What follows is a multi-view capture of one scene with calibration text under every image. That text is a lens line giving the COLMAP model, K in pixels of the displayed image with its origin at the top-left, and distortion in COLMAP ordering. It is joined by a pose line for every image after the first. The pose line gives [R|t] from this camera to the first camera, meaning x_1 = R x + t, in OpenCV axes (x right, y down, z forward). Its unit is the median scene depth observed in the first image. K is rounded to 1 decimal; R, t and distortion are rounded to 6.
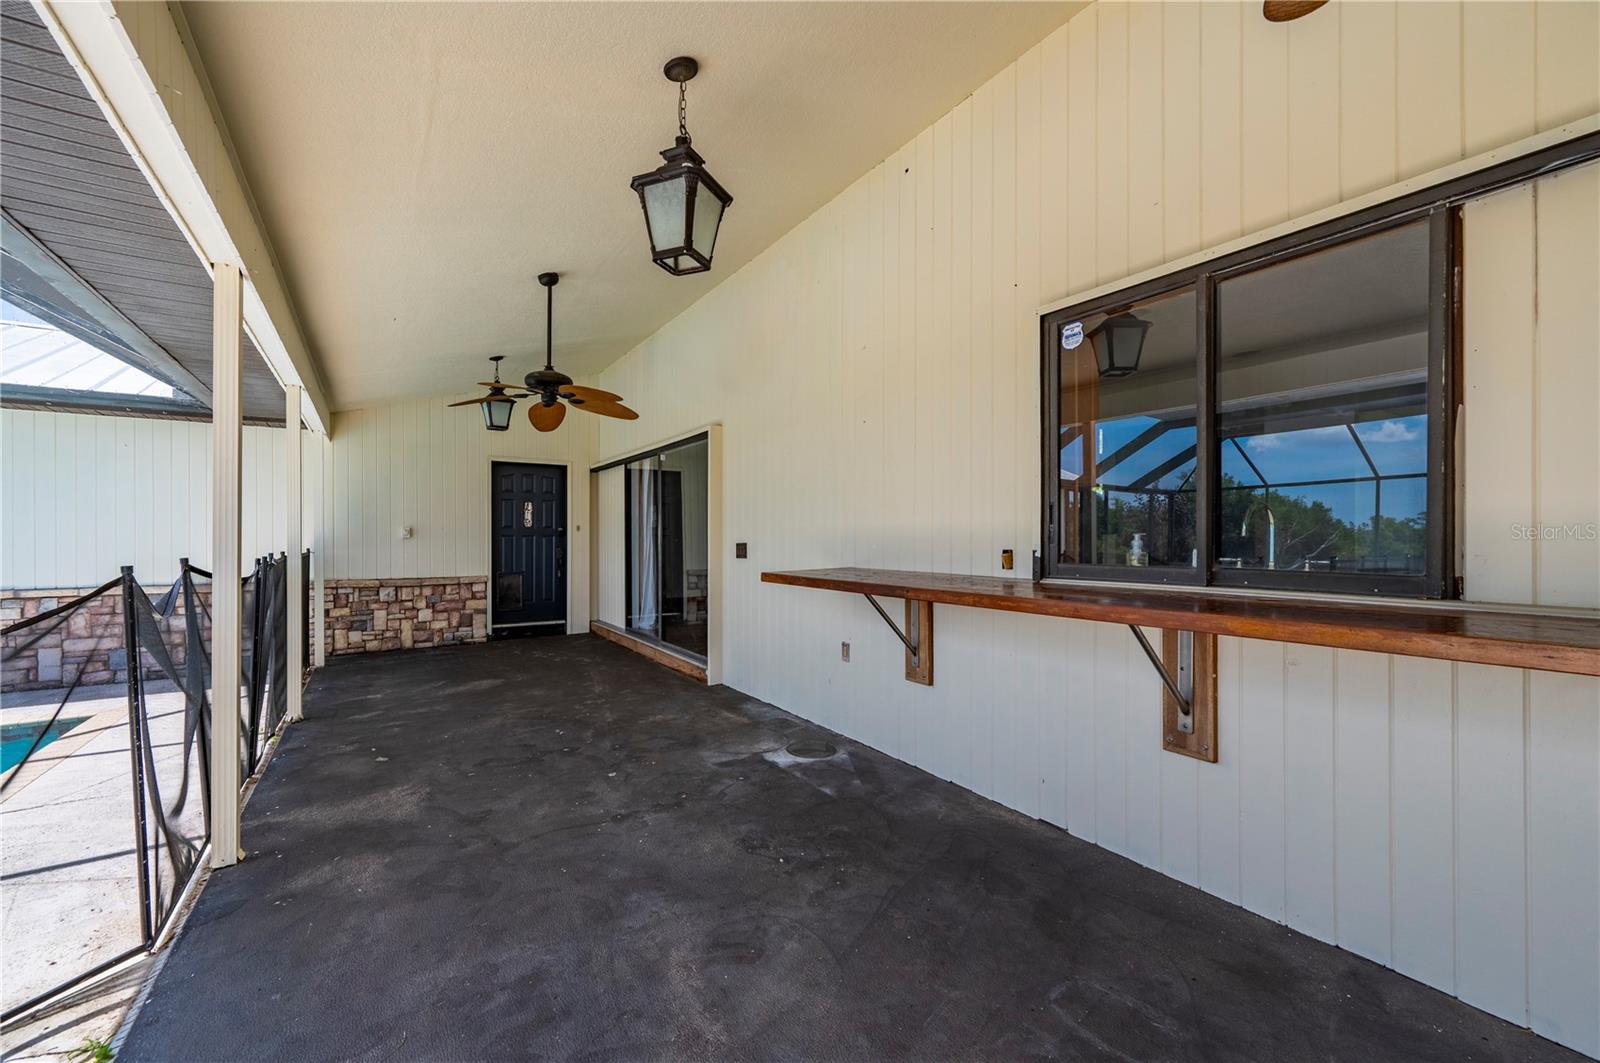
lens RADIAL K [[640.3, 0, 794.5], [0, 640.3, 535.9], [0, 0, 1]] dist [-0.007214, -0.000250]
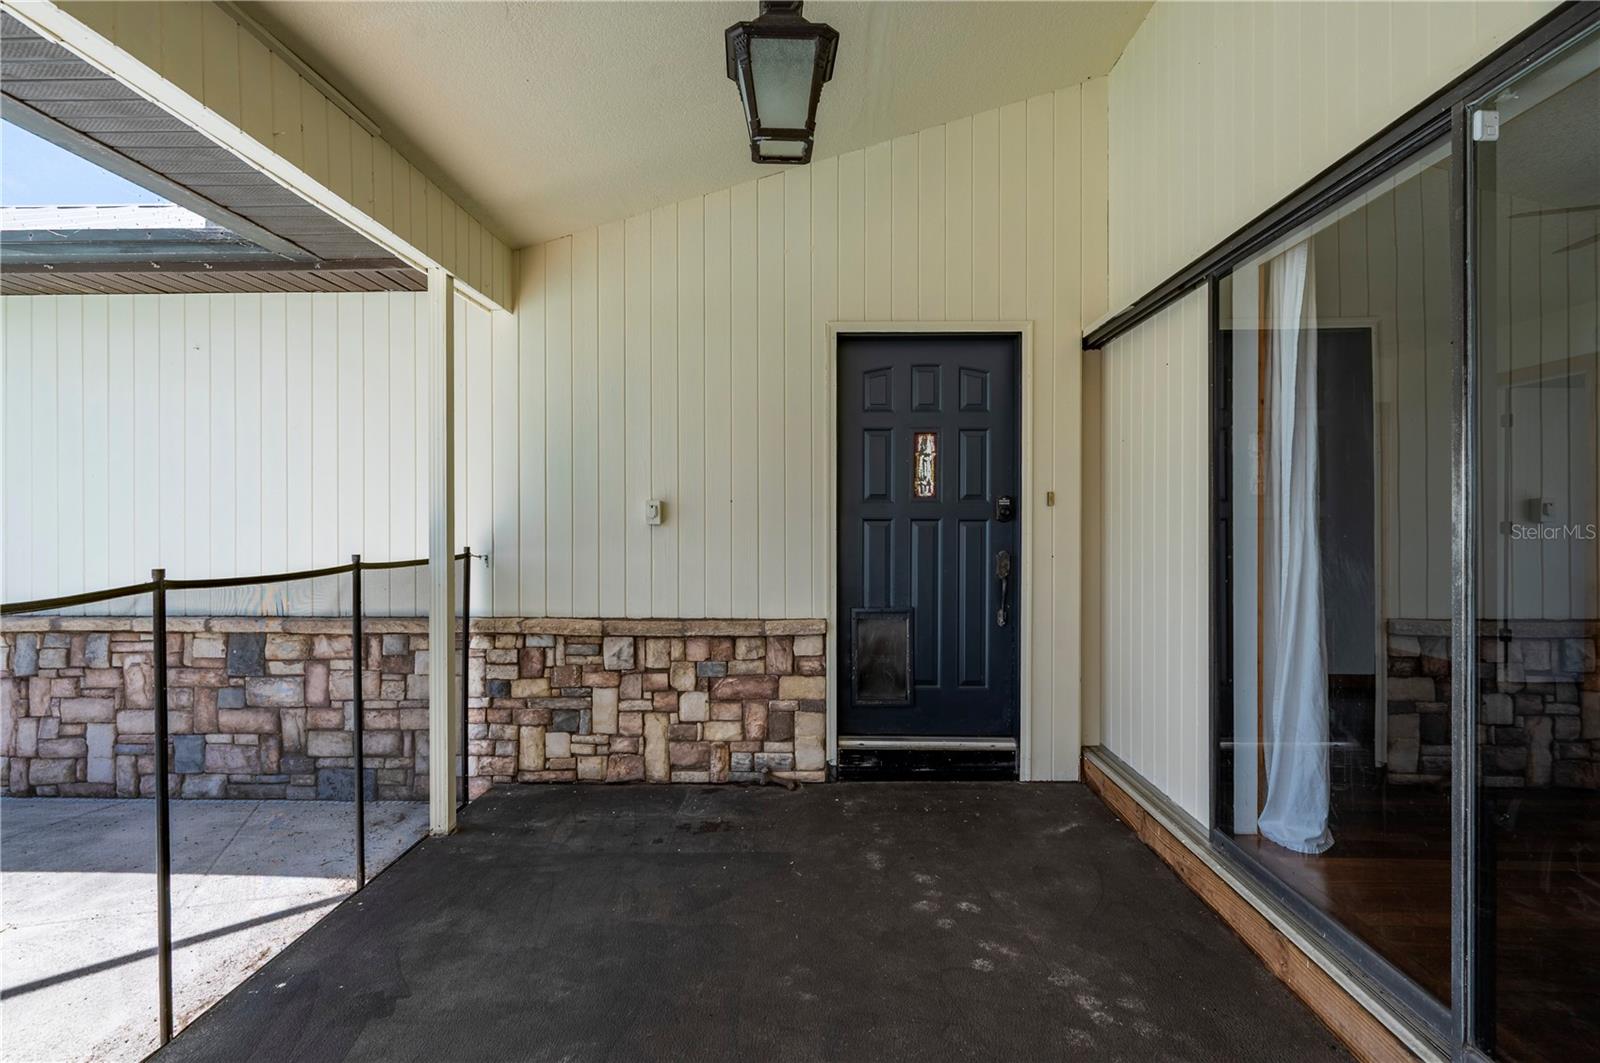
lens RADIAL K [[828.7, 0, 799.2], [0, 828.7, 520.1], [0, 0, 1]] dist [0.001872, -0.000355]
pose [[0.821555, 0.003884, -0.570115, -0.207918], [0.000890, 0.999967, 0.008096, -0.004200], [0.570128, -0.007159, 0.821525, 0.591036]]
